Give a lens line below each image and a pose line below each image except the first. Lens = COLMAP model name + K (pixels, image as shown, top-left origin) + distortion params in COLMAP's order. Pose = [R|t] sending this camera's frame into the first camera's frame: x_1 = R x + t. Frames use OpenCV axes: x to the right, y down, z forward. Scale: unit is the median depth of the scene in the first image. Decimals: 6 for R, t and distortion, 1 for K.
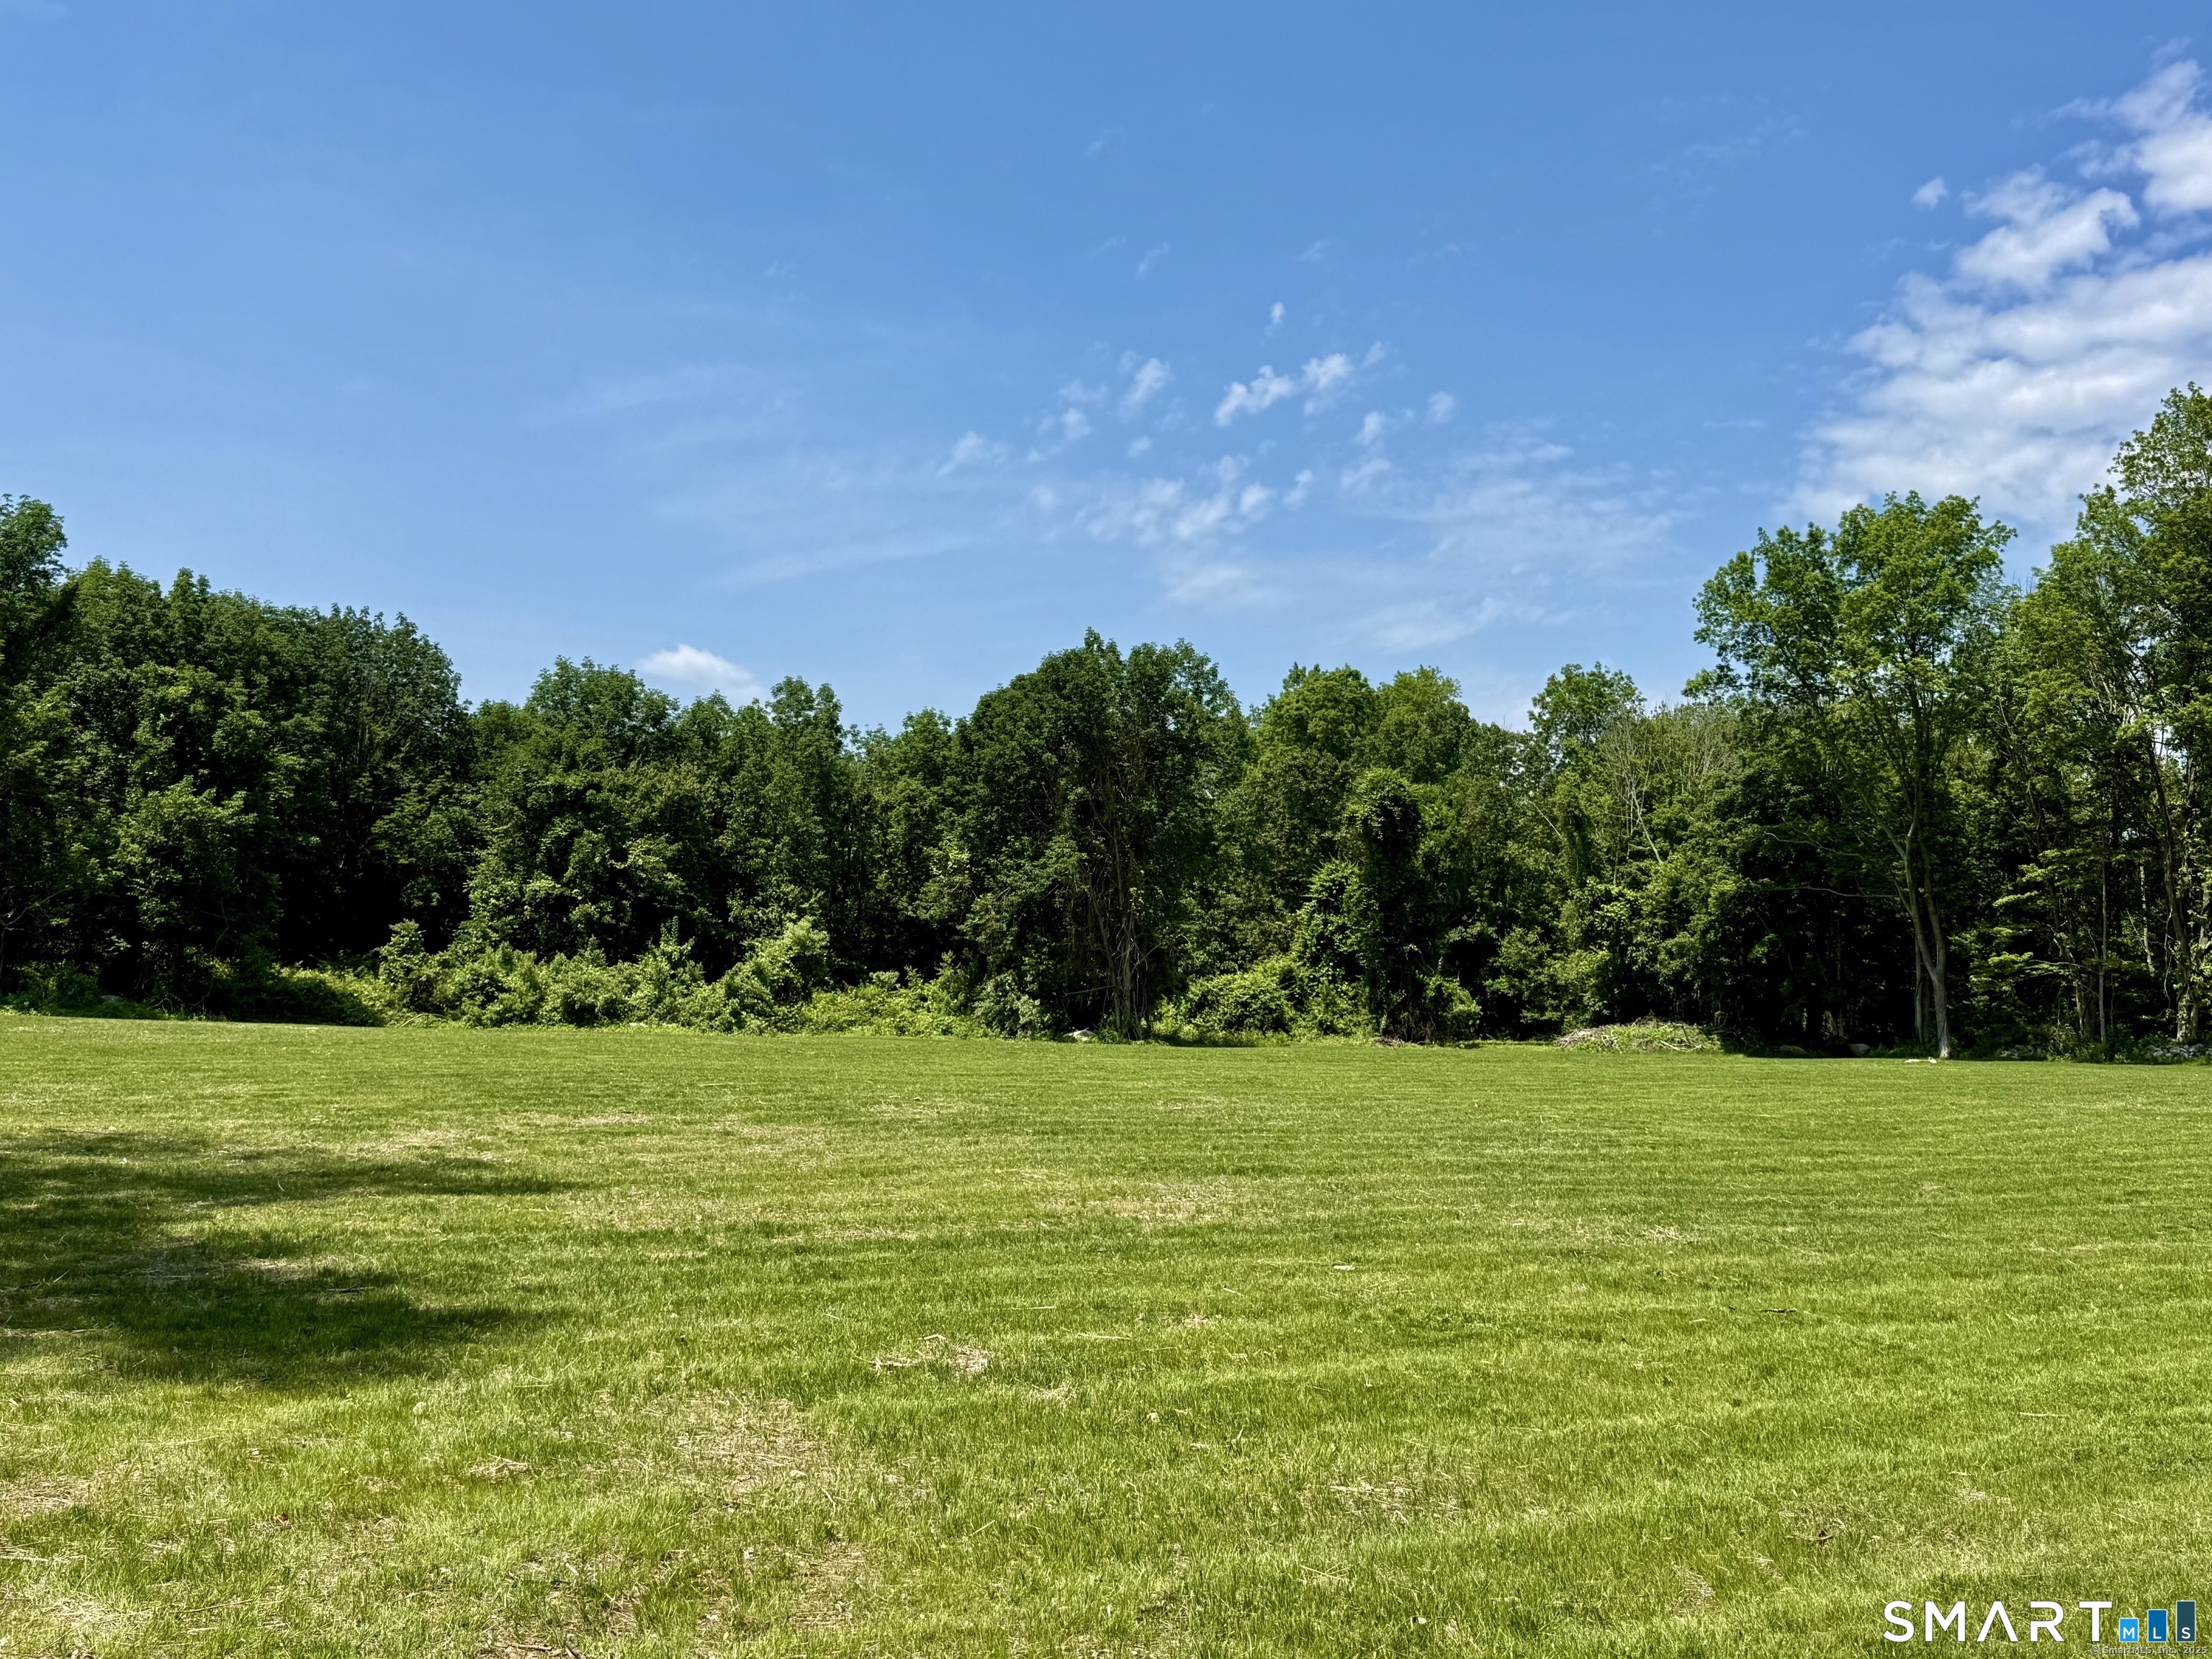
lens RADIAL K [[2179.8, 0, 1107.0], [0, 2179.8, 869.6], [0, 0, 1]] dist [0.074328, 0.000000]
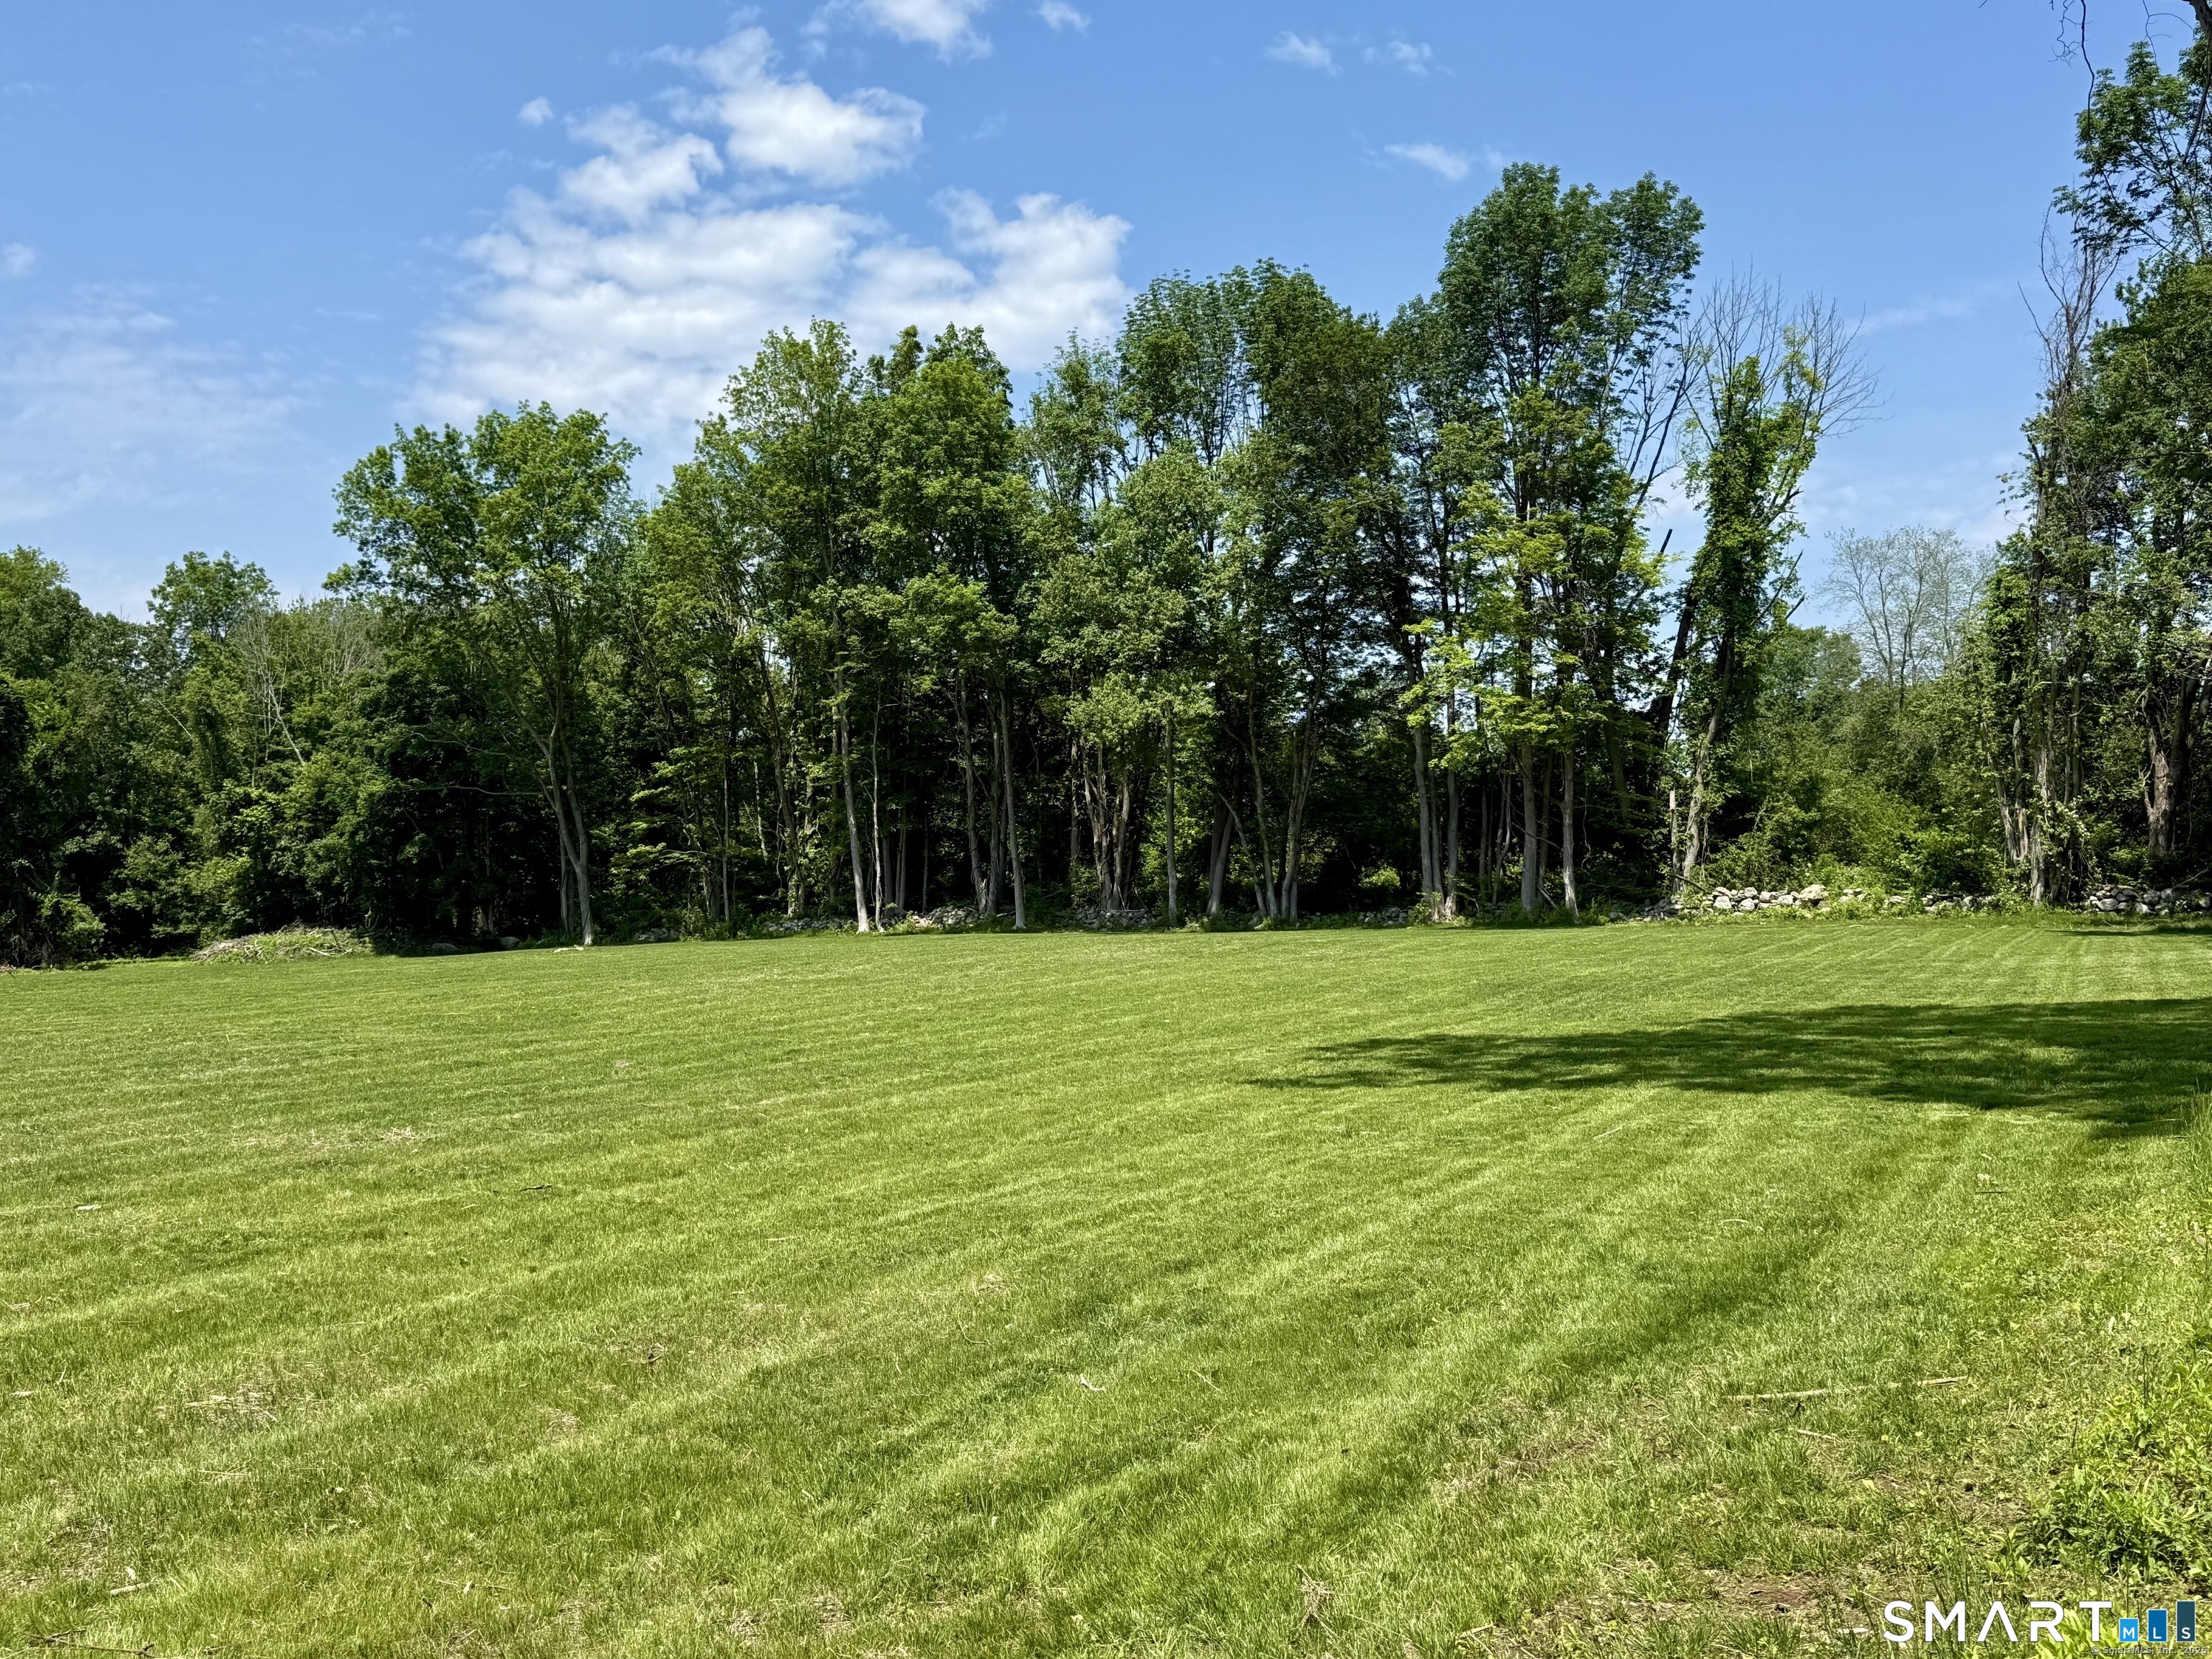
lens RADIAL K [[2179.8, 0, 1117.6], [0, 2179.8, 829.7], [0, 0, 1]] dist [0.074328, 0.000000]
pose [[0.821739, -0.032003, 0.568965, -0.008332], [0.015696, 0.999314, 0.033540, -0.001236], [-0.569648, -0.018631, 0.821678, -0.007152]]
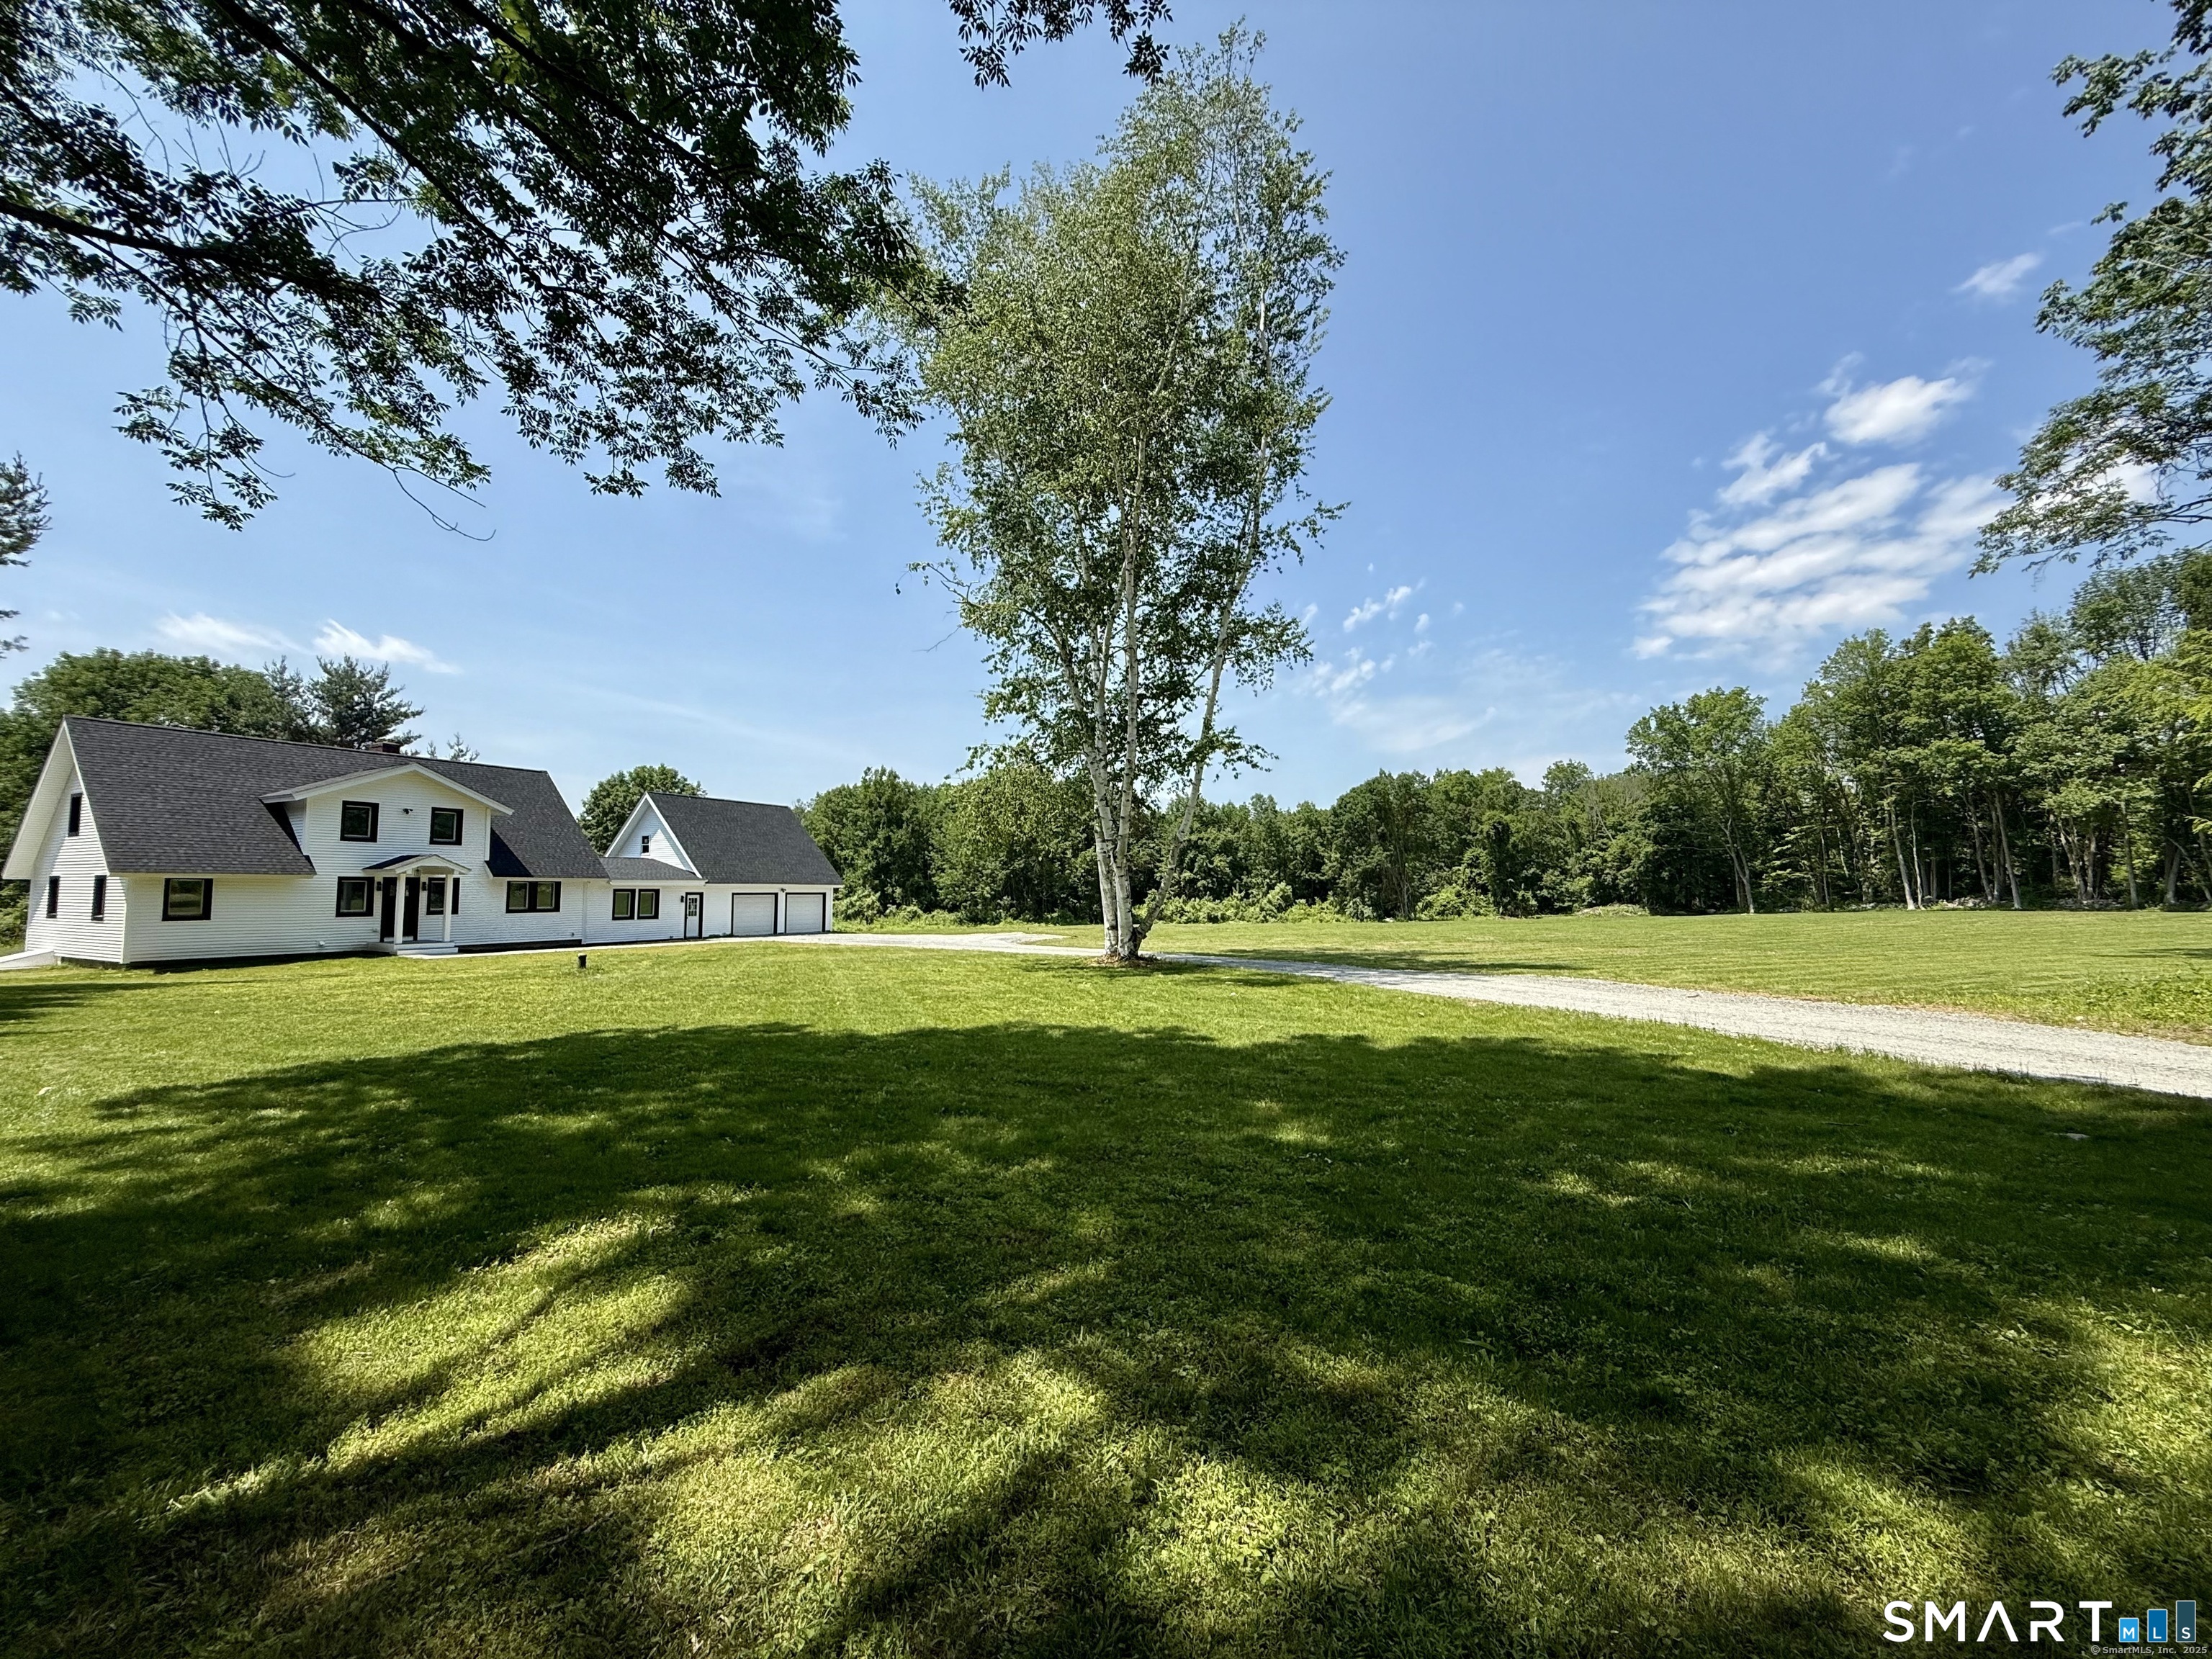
lens RADIAL K [[883.2, 0, 1100.2], [0, 883.2, 831.9], [0, 0, 1]] dist [-0.003105, 0.001806]
pose [[0.968010, -0.066793, -0.241857, -0.084794], [0.059334, 0.997515, -0.038001, -0.011564], [0.243794, 0.022435, 0.969568, -0.139306]]
